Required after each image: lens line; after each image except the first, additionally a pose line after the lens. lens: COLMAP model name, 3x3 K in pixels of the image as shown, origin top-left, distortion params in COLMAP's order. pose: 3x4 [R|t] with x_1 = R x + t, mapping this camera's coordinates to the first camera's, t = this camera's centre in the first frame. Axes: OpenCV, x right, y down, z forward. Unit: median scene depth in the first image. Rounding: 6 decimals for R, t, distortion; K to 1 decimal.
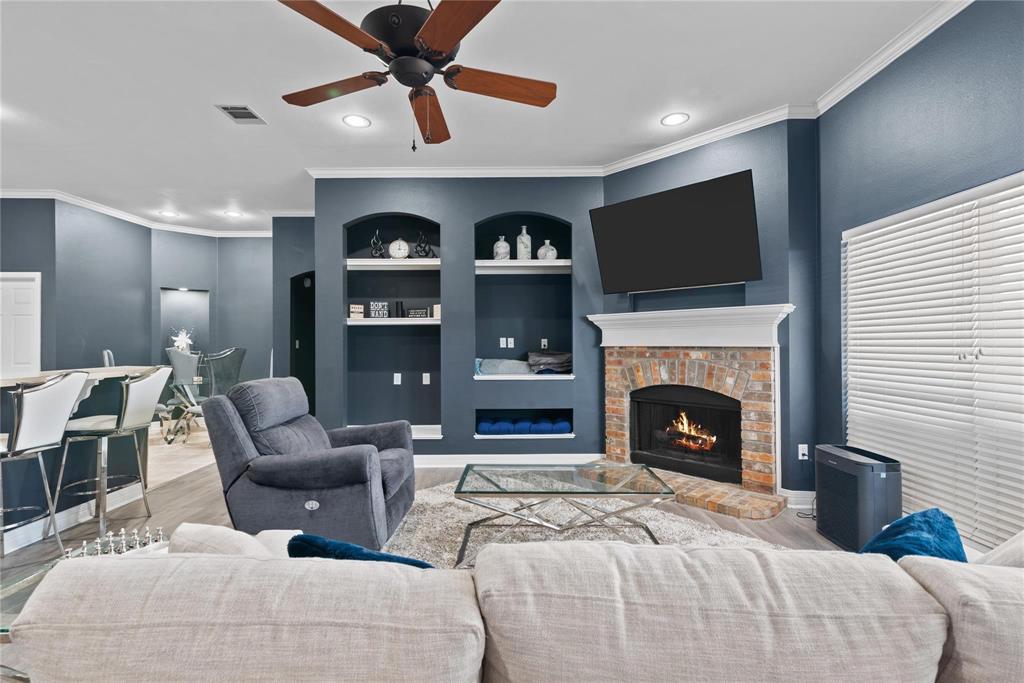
lens RADIAL K [[456.7, 0, 514.9], [0, 456.7, 339.8], [0, 0, 1]] dist [0.011861, 0.000710]
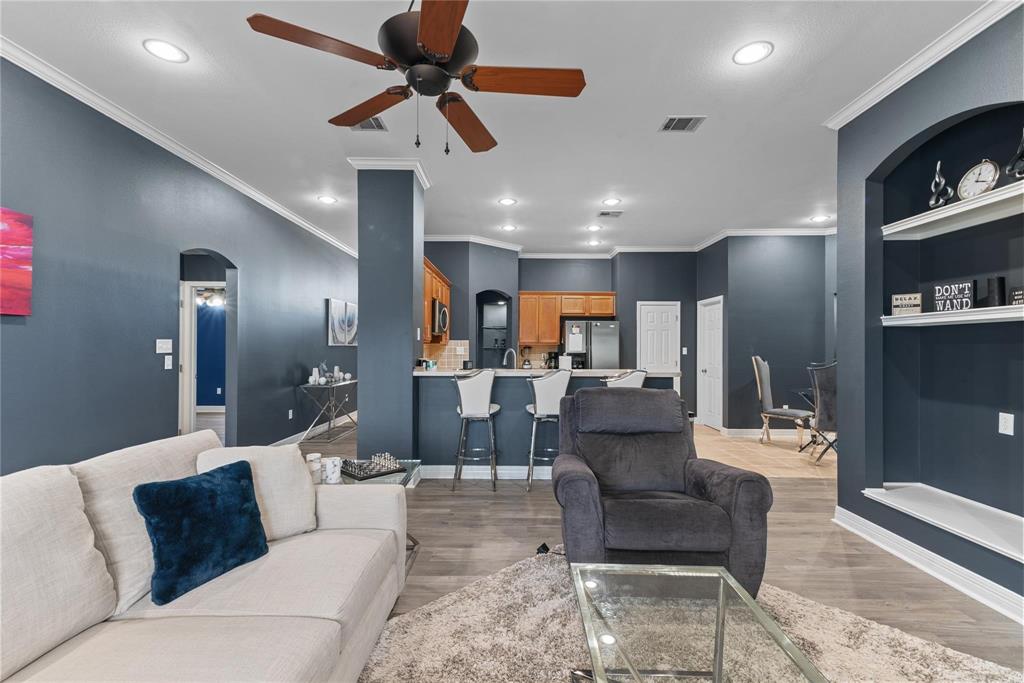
lens RADIAL K [[463.8, 0, 512.2], [0, 463.8, 343.3], [0, 0, 1]] dist [0.021965, -0.003080]
pose [[-0.006239, -0.005818, -0.999964, 0.321973], [0.001746, 0.999981, -0.005829, -0.005502], [0.999979, -0.001783, -0.006229, 0.484762]]
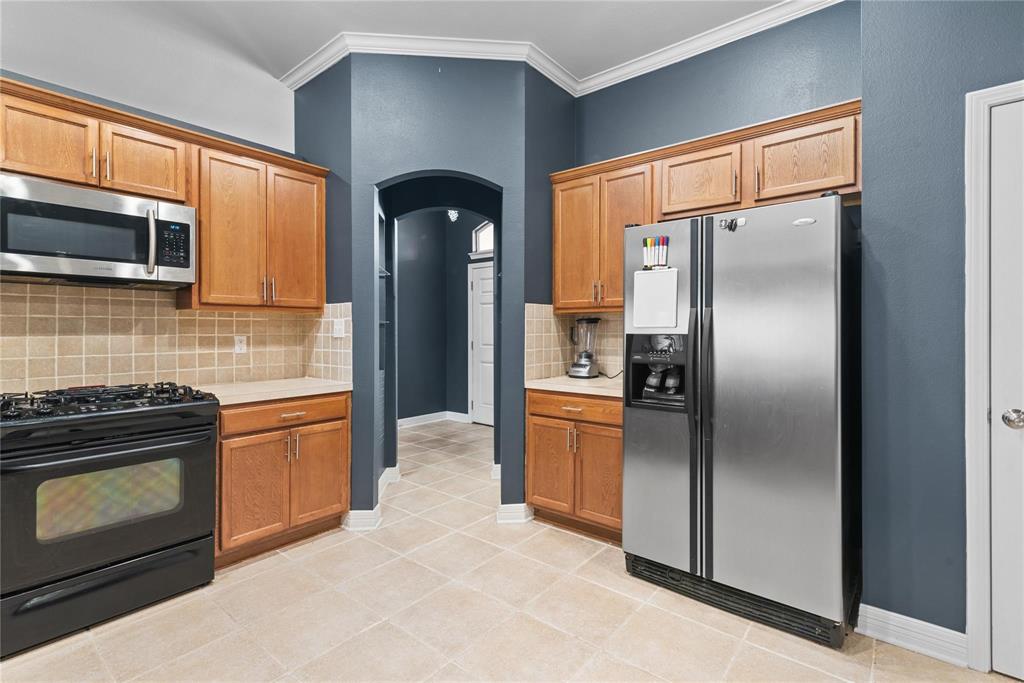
lens RADIAL K [[463.8, 0, 531.9], [0, 463.8, 326.1], [0, 0, 1]] dist [0.021965, -0.003080]
pose [[-0.635001, -0.004040, -0.772501, -0.892011], [0.003969, 0.999956, -0.008492, 0.012638], [0.772501, -0.008459, -0.634957, 0.909130]]
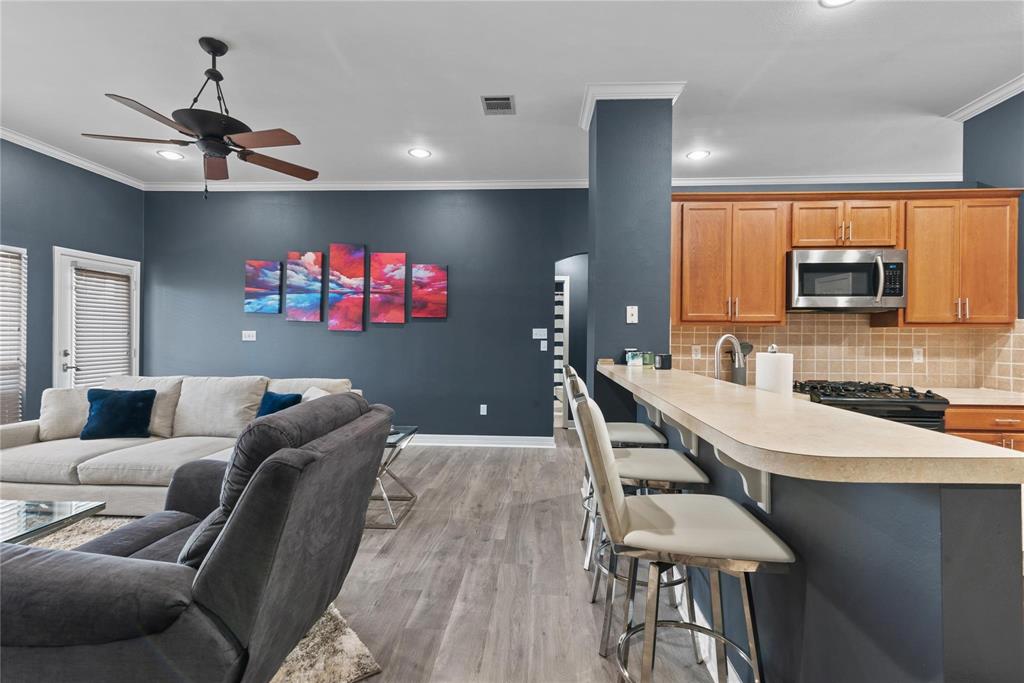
lens RADIAL K [[463.8, 0, 513.8], [0, 463.8, 334.7], [0, 0, 1]] dist [0.021965, -0.003080]
pose [[-0.998219, -0.003055, 0.059580, -0.528346], [-0.003529, 0.999963, -0.007850, 0.005549], [-0.059554, -0.008046, -0.998193, 0.999097]]
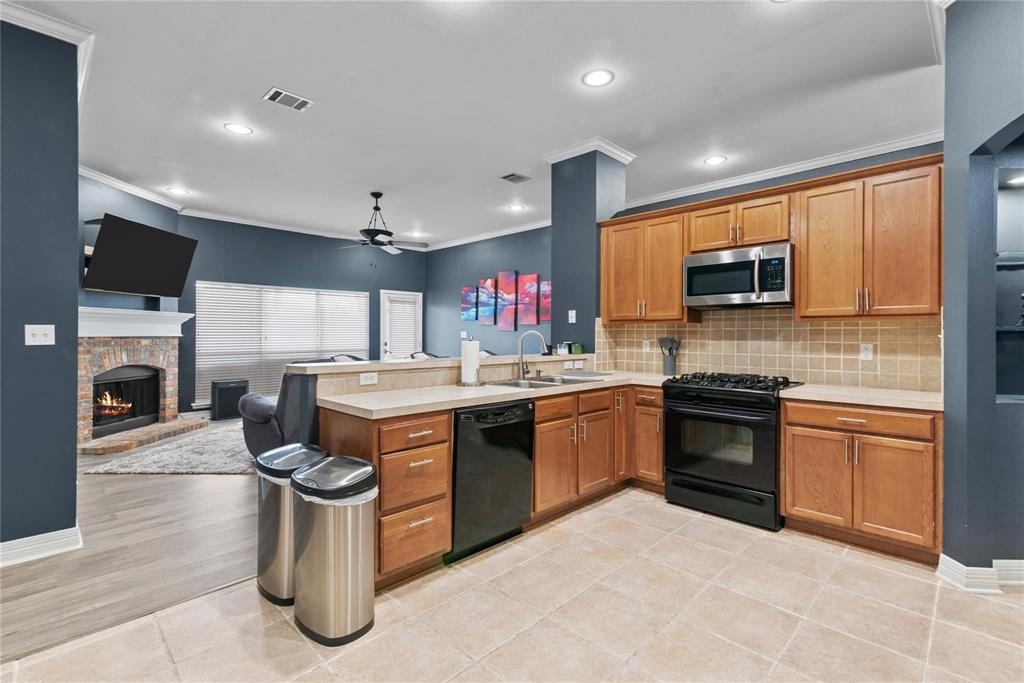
lens RADIAL K [[463.8, 0, 513.9], [0, 463.8, 332.2], [0, 0, 1]] dist [0.021965, -0.003080]
pose [[-0.710247, 0.005495, 0.703931, -1.252967], [-0.003430, 0.999931, -0.011266, 0.011650], [-0.703944, -0.010416, -0.710179, 1.042143]]
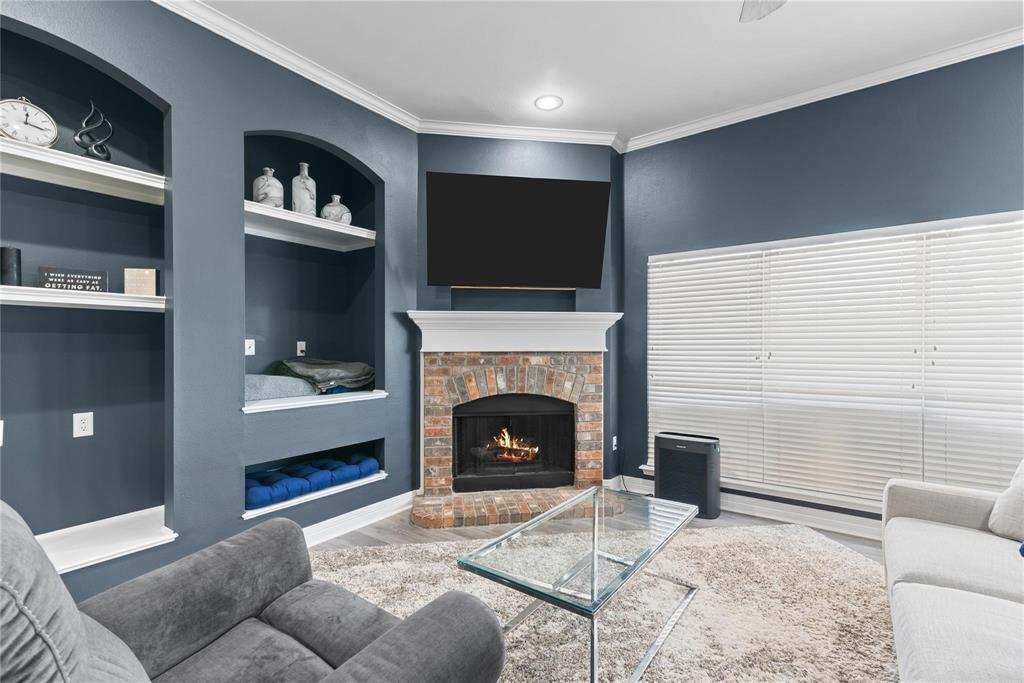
lens RADIAL K [[463.8, 0, 491.8], [0, 463.8, 348.6], [0, 0, 1]] dist [0.021965, -0.003080]
pose [[0.593623, -0.000779, 0.804743, -0.368282], [-0.006782, 0.999959, 0.005970, 0.002954], [-0.804714, -0.009002, 0.593594, 0.426138]]
